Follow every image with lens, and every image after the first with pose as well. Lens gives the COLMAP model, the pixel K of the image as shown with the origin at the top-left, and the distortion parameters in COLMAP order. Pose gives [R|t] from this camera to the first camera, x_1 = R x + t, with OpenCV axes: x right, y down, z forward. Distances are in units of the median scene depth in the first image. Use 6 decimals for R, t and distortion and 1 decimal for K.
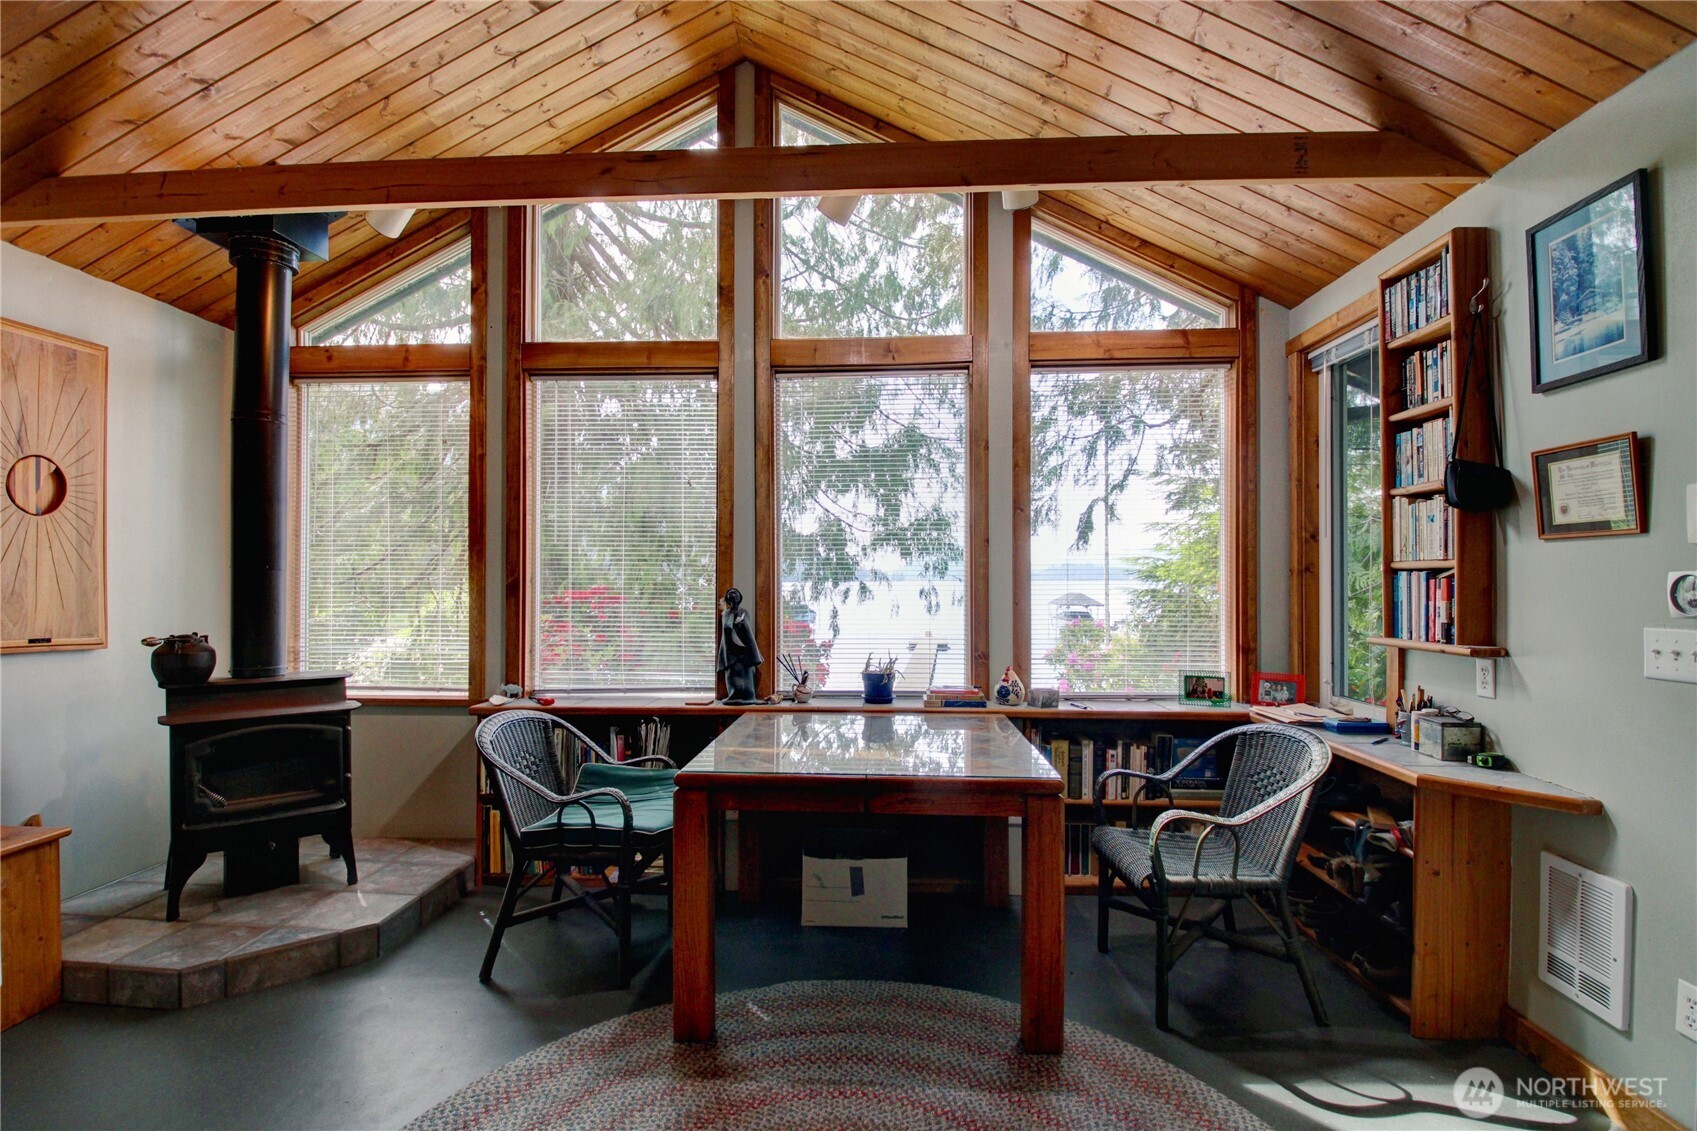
lens RADIAL K [[787.8, 0, 854.4], [0, 787.8, 571.3], [0, 0, 1]] dist [-0.015734, -0.017352]
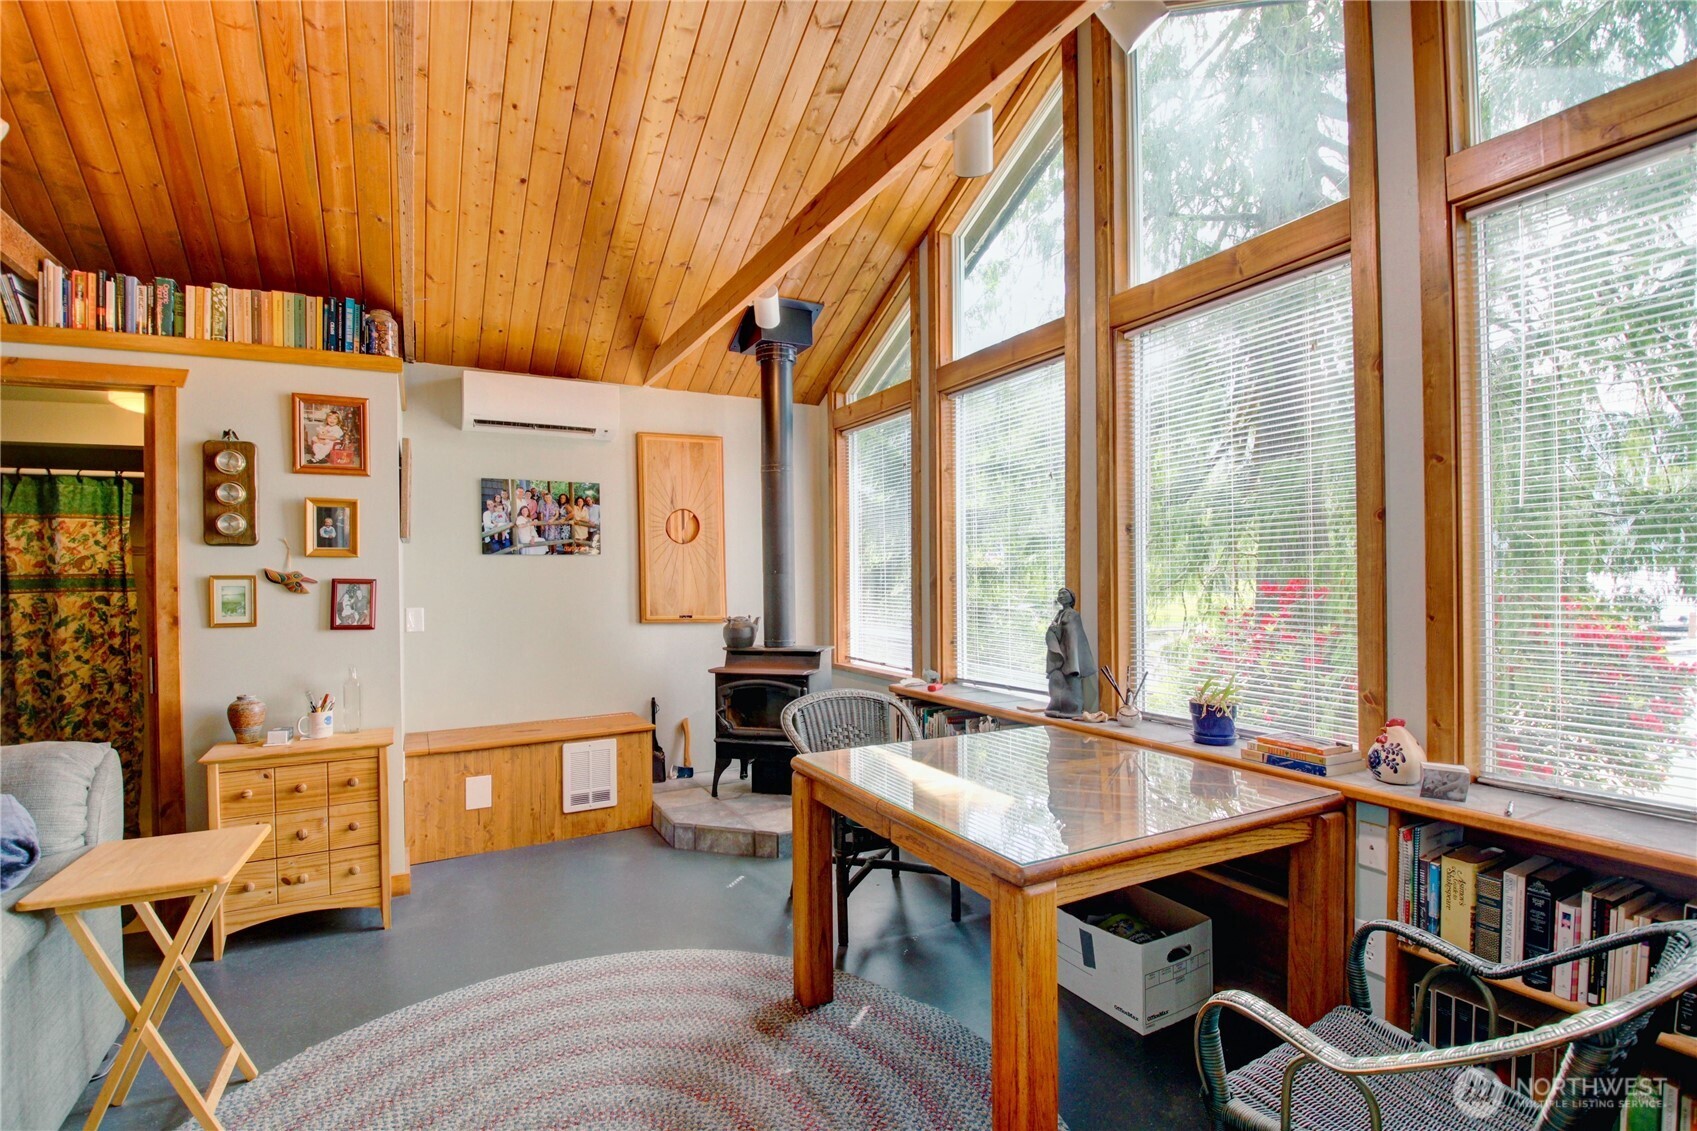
lens RADIAL K [[787.8, 0, 846.4], [0, 787.8, 570.9], [0, 0, 1]] dist [-0.015734, -0.017352]
pose [[0.499981, -0.009685, -0.865982, 0.507660], [0.022628, 0.999742, 0.001883, -0.005482], [0.865741, -0.020537, 0.500071, 0.330762]]
